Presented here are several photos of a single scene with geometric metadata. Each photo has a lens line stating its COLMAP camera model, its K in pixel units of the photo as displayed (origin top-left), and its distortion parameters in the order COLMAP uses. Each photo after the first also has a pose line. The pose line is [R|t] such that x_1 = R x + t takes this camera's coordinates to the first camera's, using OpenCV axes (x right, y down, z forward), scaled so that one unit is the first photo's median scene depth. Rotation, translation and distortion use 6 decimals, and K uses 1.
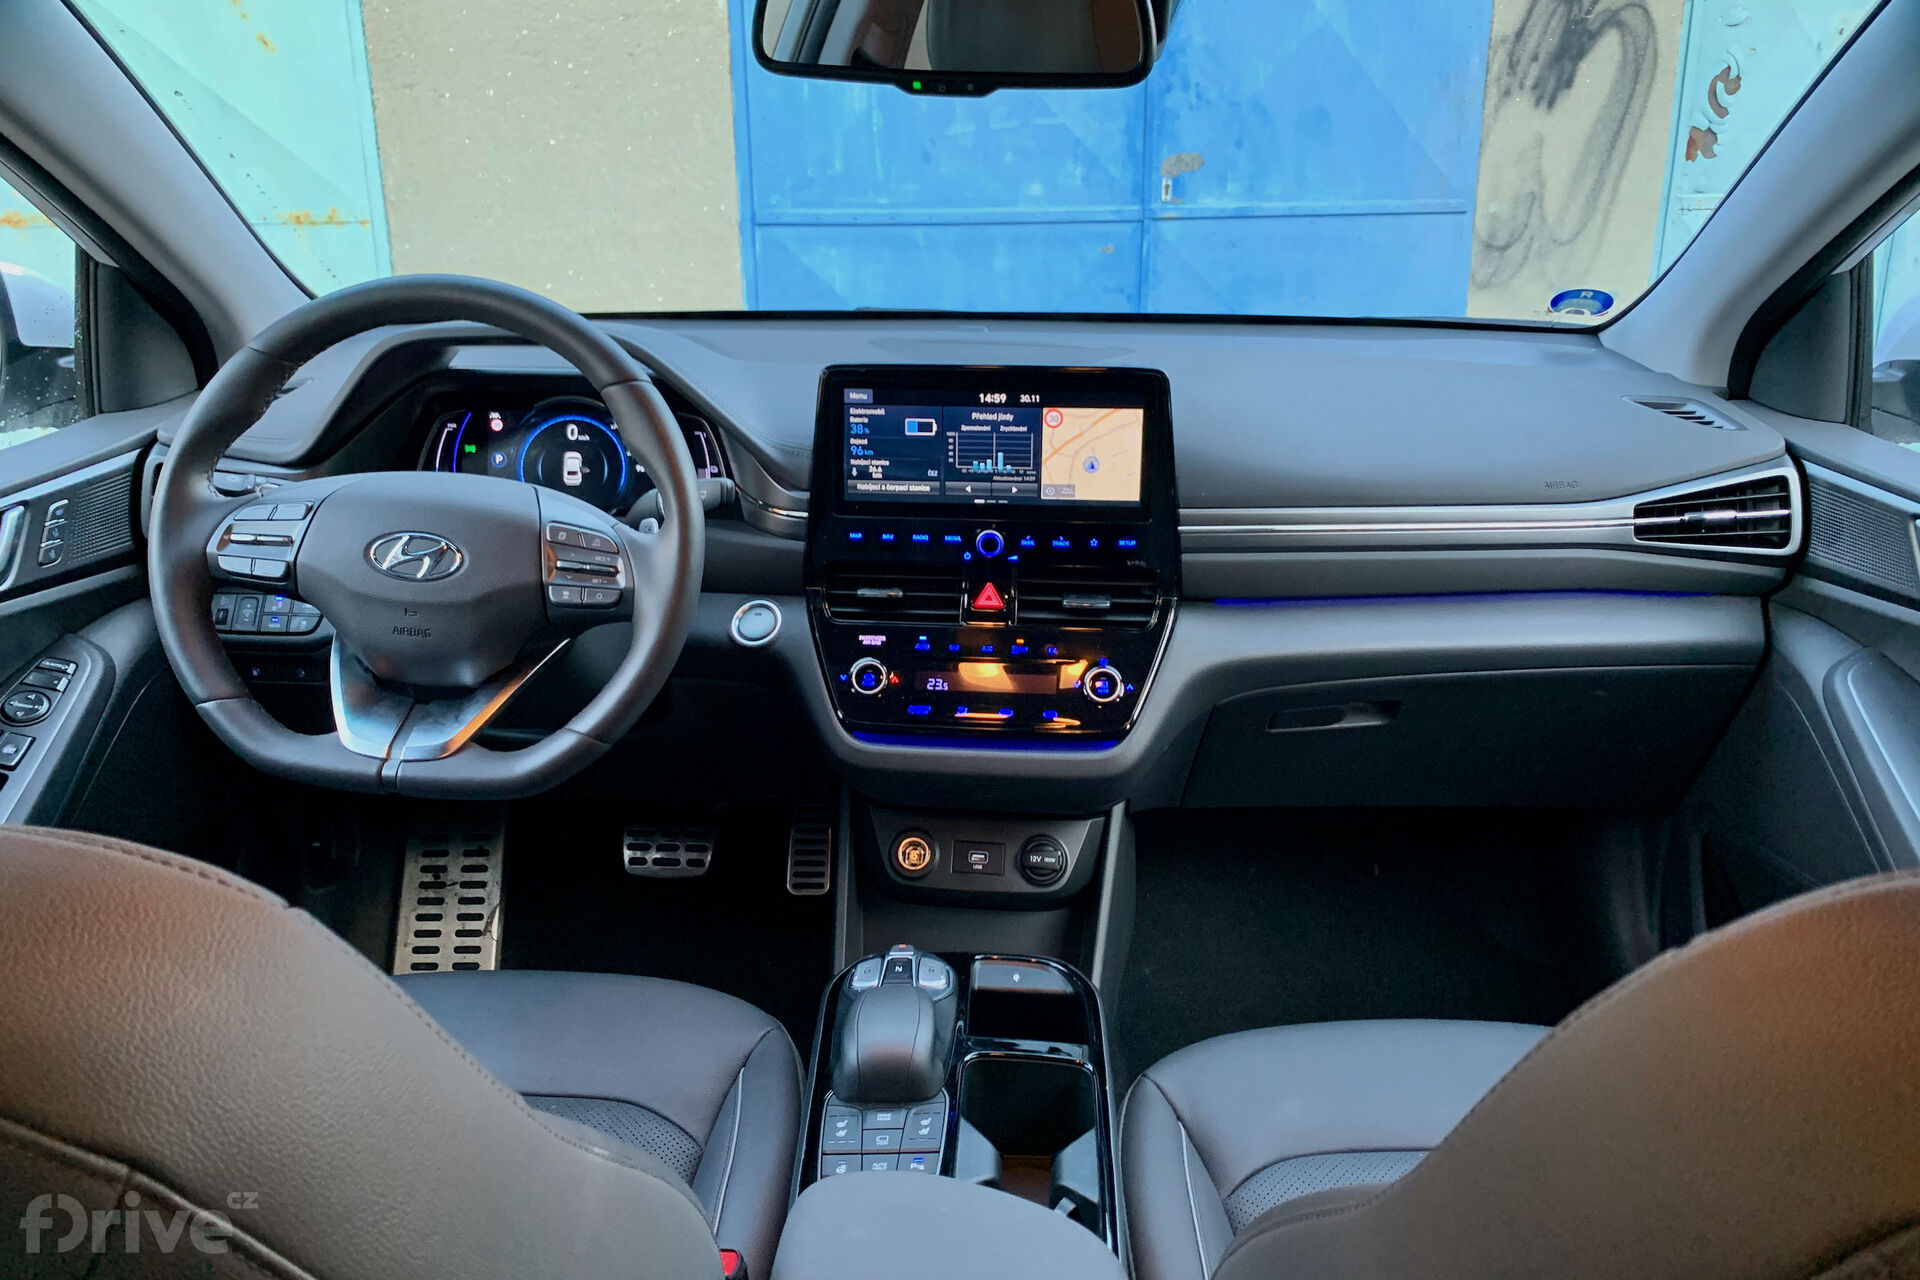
lens RADIAL K [[1470.2, 0, 965.6], [0, 1470.2, 649.6], [0, 0, 1]] dist [0.021451, -0.004939]
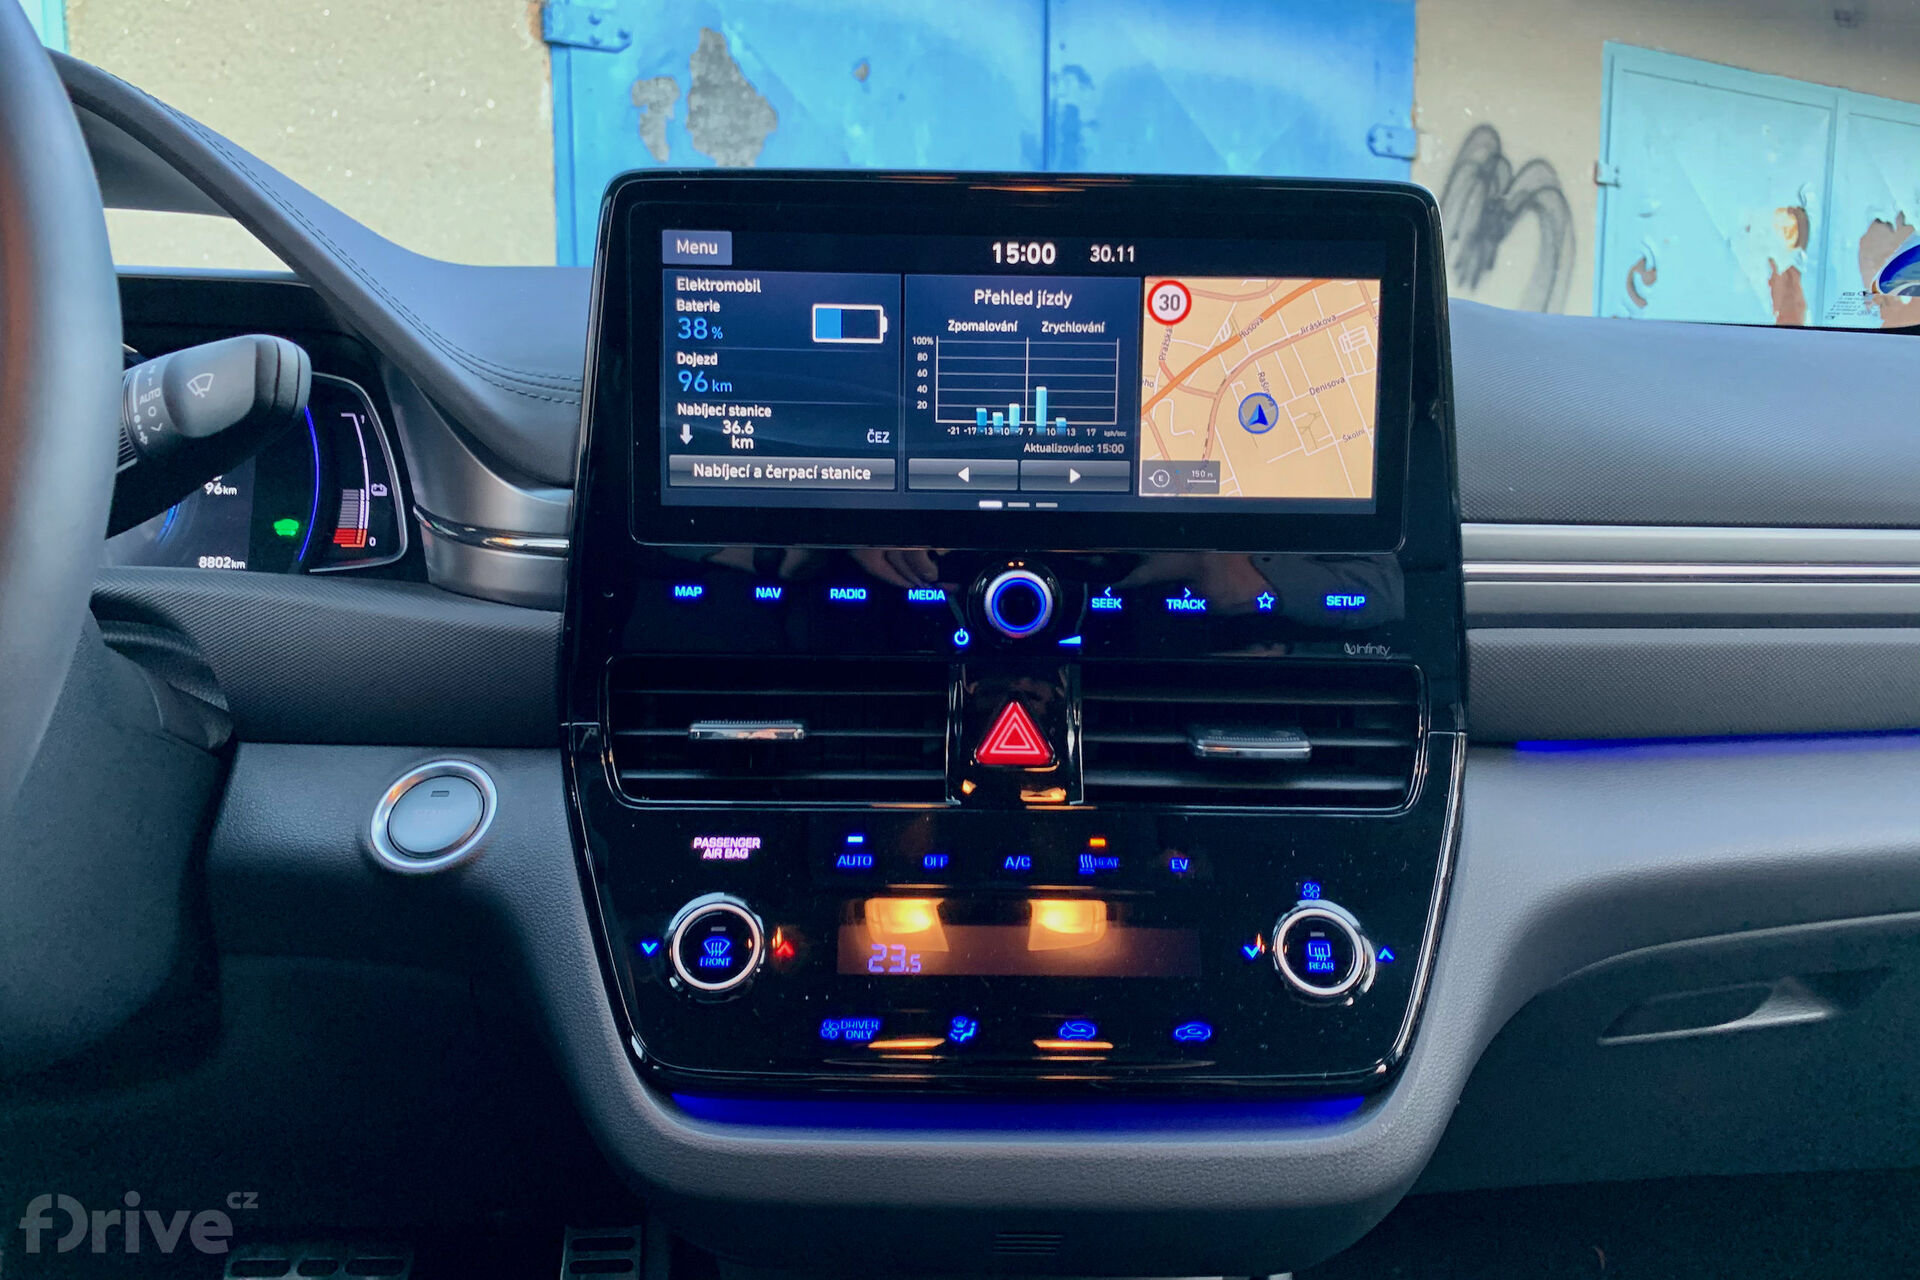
lens RADIAL K [[1470.2, 0, 974.3], [0, 1470.2, 628.5], [0, 0, 1]] dist [0.021451, -0.004939]
pose [[0.994423, -0.003740, 0.105398, -0.039109], [0.023151, 0.982737, -0.183553, 0.009641], [-0.102892, 0.184969, 0.977343, 0.601155]]
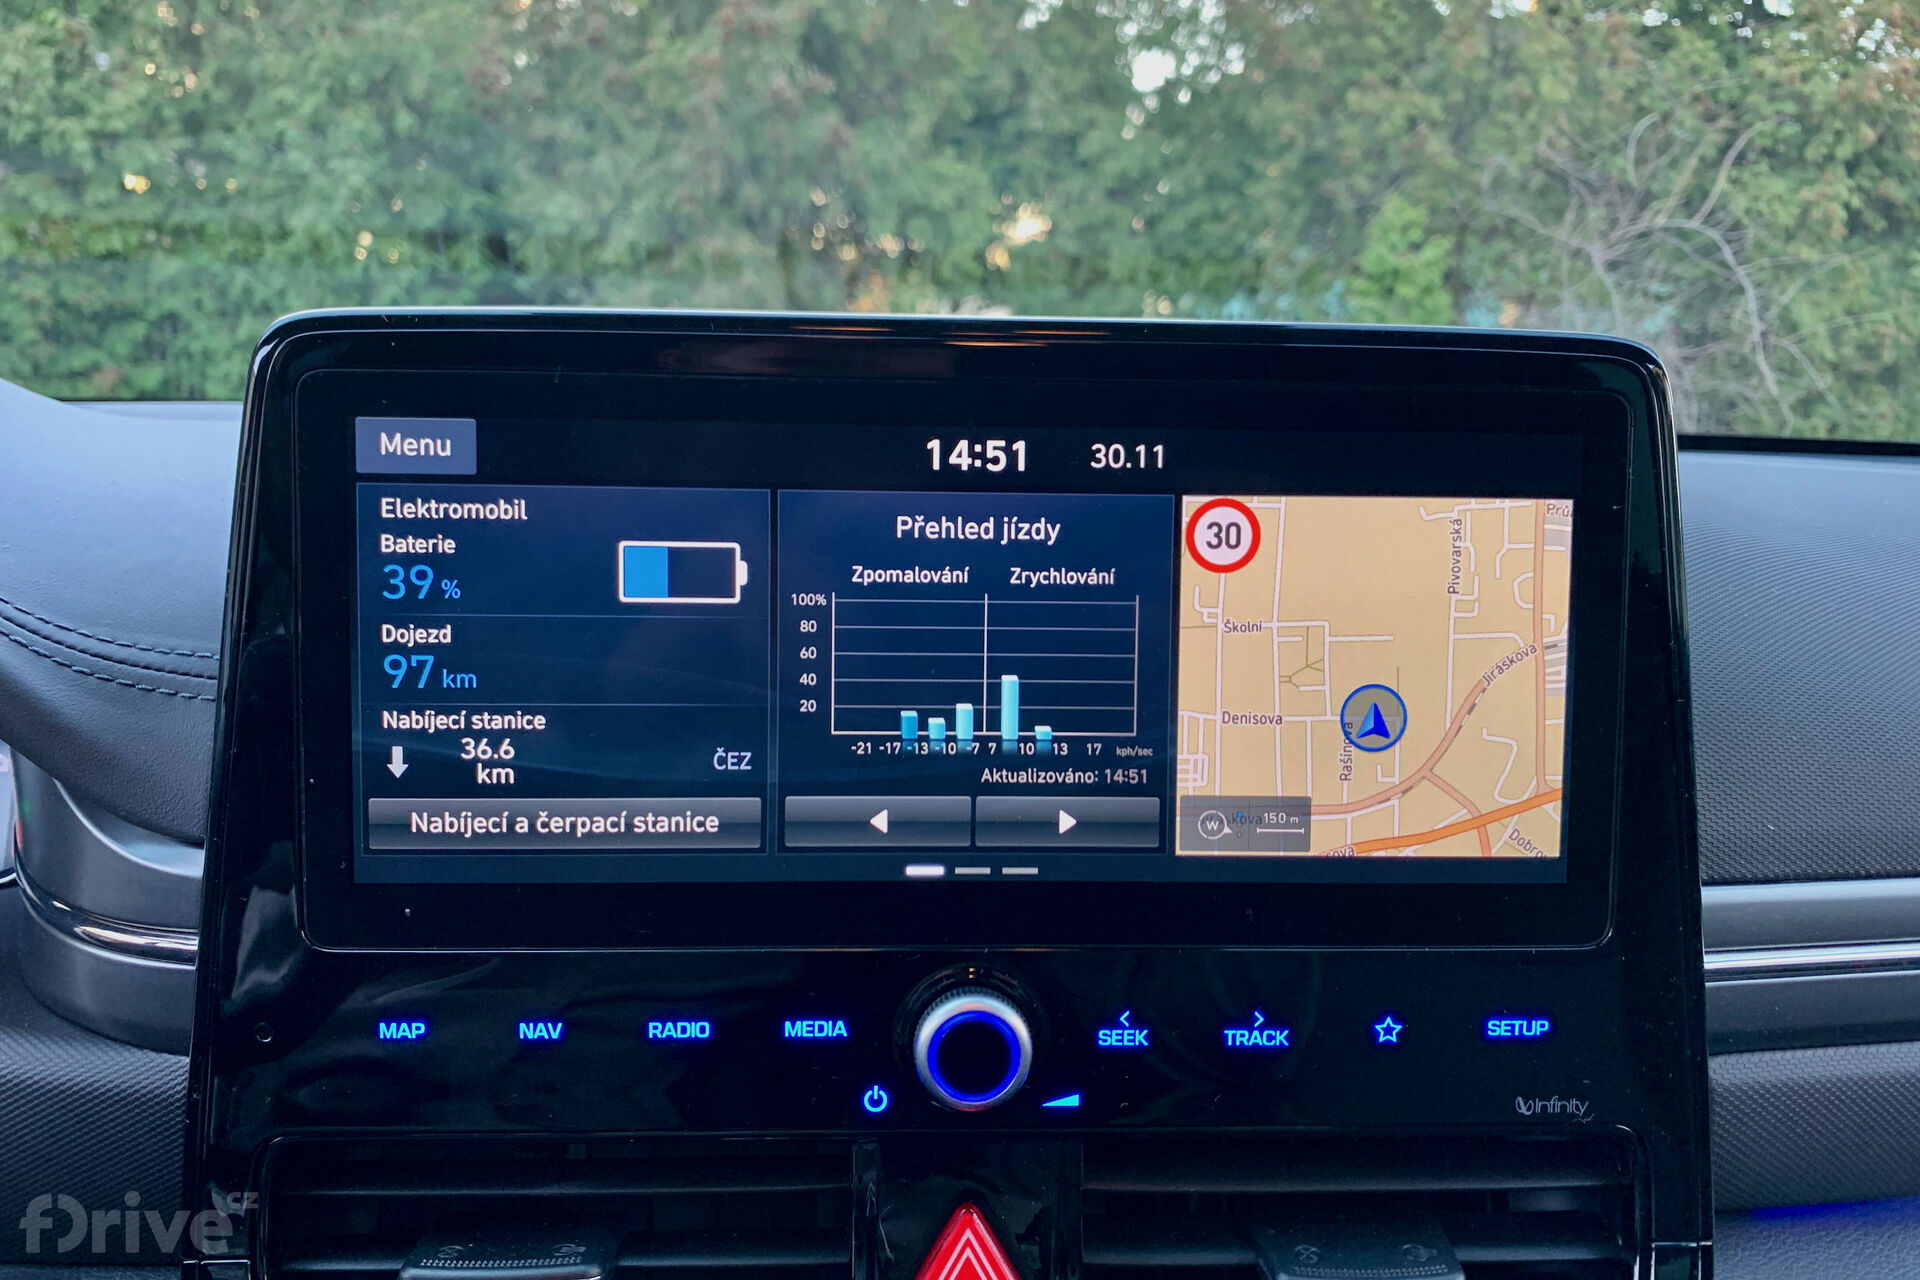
lens RADIAL K [[1470.2, 0, 981.4], [0, 1470.2, 617.6], [0, 0, 1]] dist [0.021451, -0.004939]
pose [[0.990838, -0.002855, 0.135027, -0.014166], [0.032666, 0.975159, -0.219086, -0.088380], [-0.131047, 0.221490, 0.966317, 0.752897]]
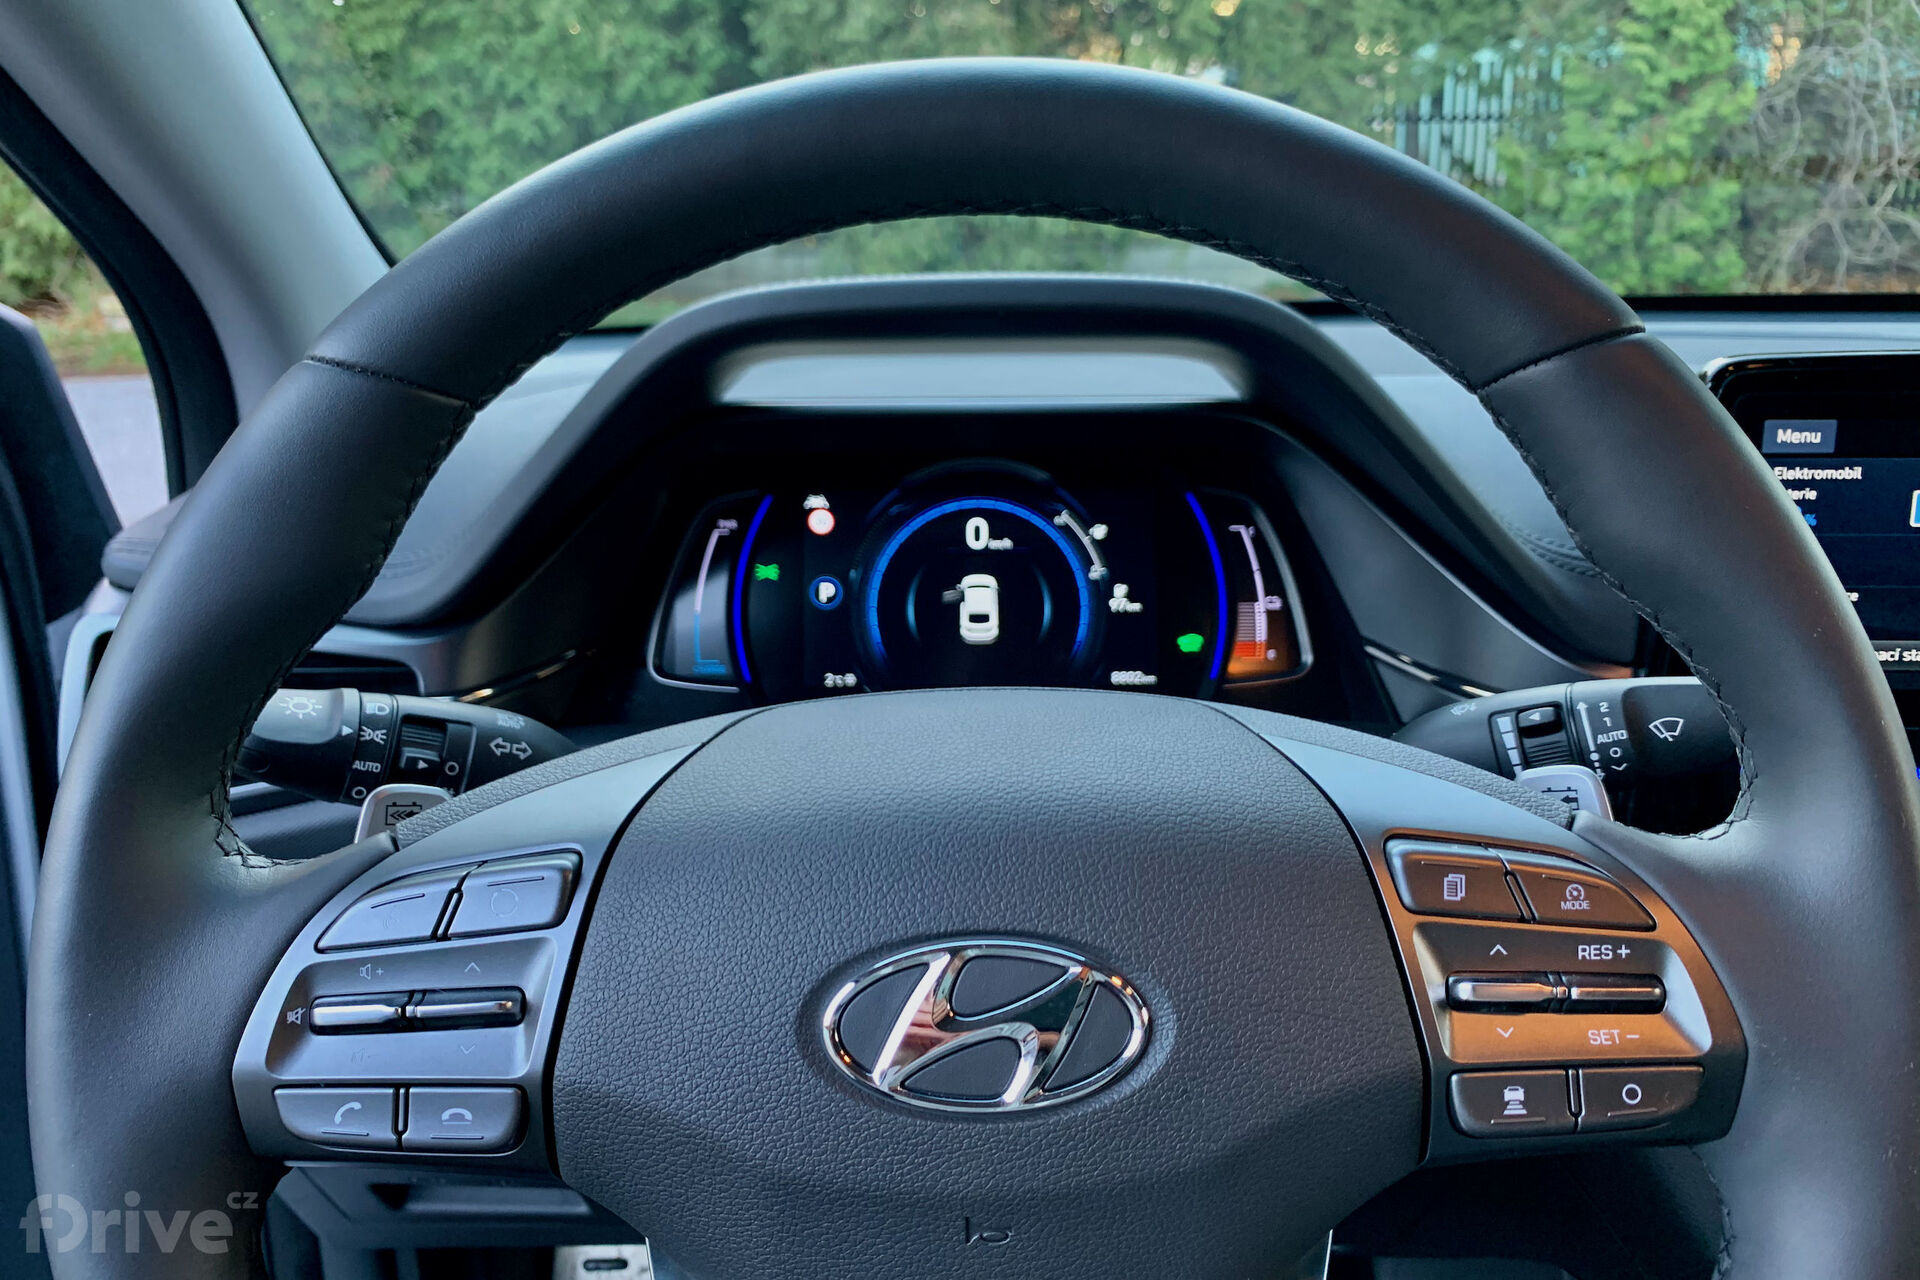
lens RADIAL K [[1470.2, 0, 978.4], [0, 1470.2, 632.4], [0, 0, 1]] dist [0.021451, -0.004939]
pose [[0.999669, -0.020456, 0.015598, -0.305385], [0.021347, 0.998015, -0.059250, -0.097069], [-0.014355, 0.059563, 0.998121, 0.586854]]
